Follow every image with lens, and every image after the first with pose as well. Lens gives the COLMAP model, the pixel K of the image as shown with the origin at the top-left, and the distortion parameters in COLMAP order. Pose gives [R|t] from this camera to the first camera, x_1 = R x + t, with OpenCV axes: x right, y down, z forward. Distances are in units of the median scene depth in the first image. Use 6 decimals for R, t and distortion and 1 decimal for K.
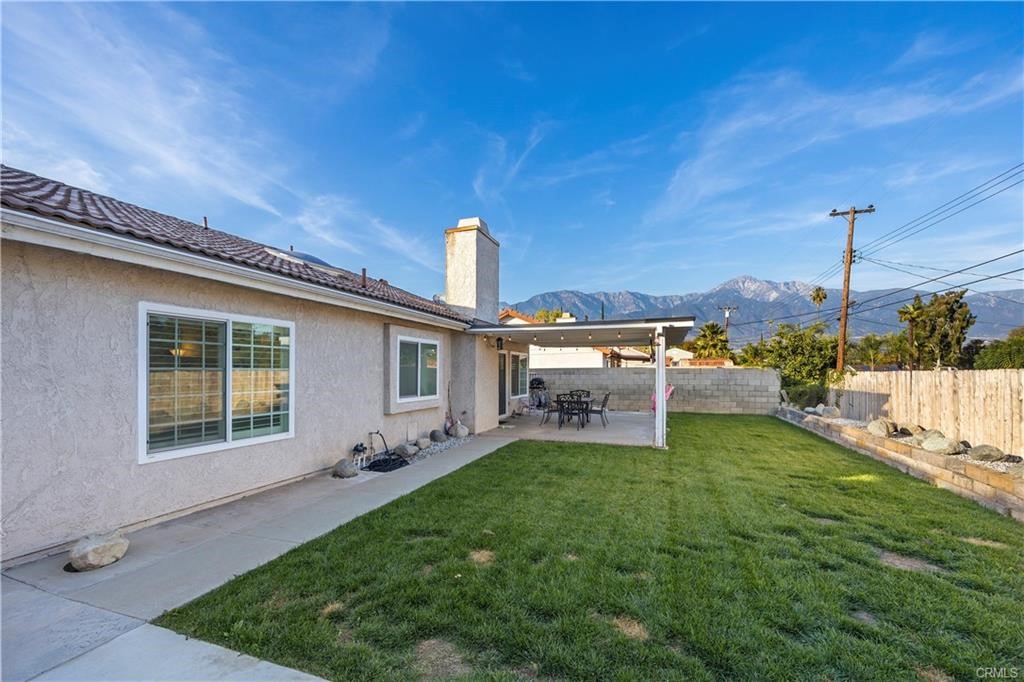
lens RADIAL K [[442.2, 0, 502.1], [0, 442.2, 372.6], [0, 0, 1]] dist [-0.000849, 0.000463]
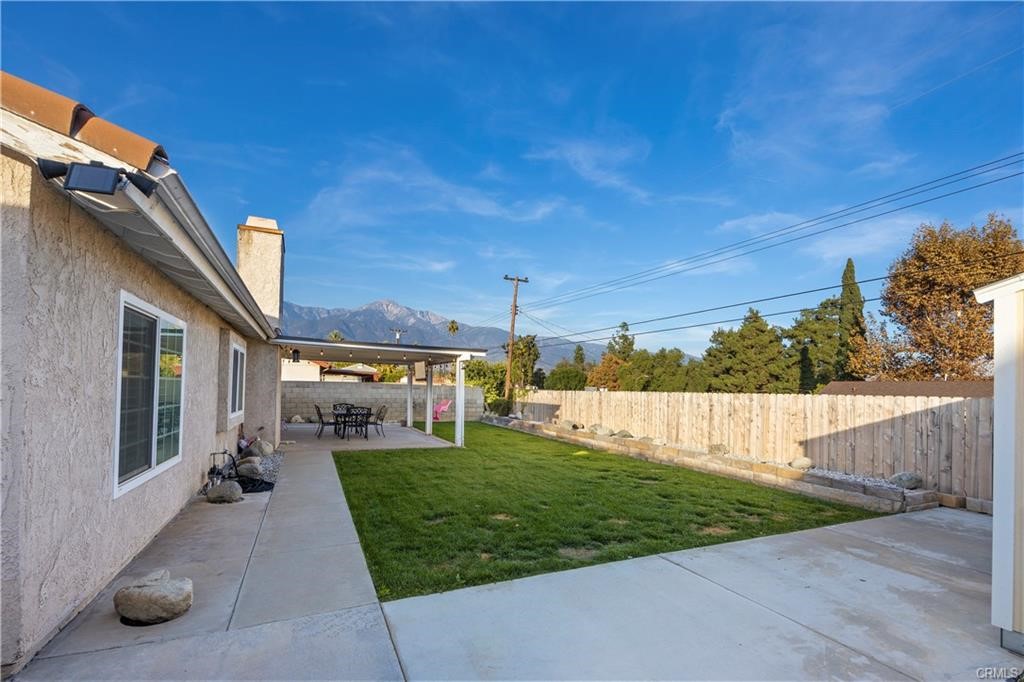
lens RADIAL K [[442.2, 0, 507.2], [0, 442.2, 374.9], [0, 0, 1]] dist [-0.000849, 0.000463]
pose [[0.712782, 0.039137, 0.700292, -0.372026], [-0.022065, 0.999199, -0.033383, -0.001519], [-0.701038, 0.008343, 0.713075, -0.019128]]
